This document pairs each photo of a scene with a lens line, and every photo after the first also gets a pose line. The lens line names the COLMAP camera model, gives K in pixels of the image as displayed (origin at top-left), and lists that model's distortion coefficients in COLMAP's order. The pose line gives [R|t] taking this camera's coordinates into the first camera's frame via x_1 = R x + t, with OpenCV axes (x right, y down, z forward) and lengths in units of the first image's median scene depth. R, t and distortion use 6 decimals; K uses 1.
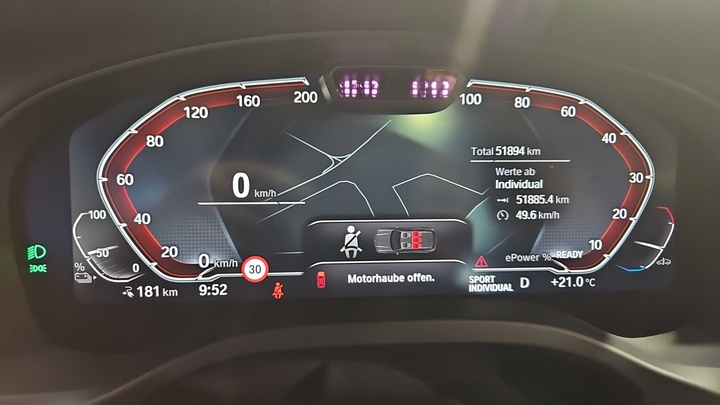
lens RADIAL K [[467.7, 0, 359.1], [0, 467.7, 199.3], [0, 0, 1]] dist [0.007072, -0.003216]
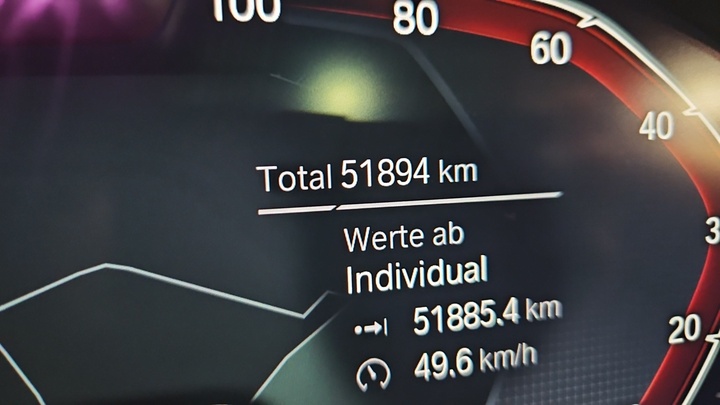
lens RADIAL K [[467.7, 0, 360.1], [0, 467.7, 204.5], [0, 0, 1]] dist [0.007072, -0.003216]
pose [[0.987015, -0.047165, 0.153549, 0.254972], [0.045272, 0.998850, 0.015806, -0.087224], [-0.154118, -0.008649, 0.988015, 0.688189]]
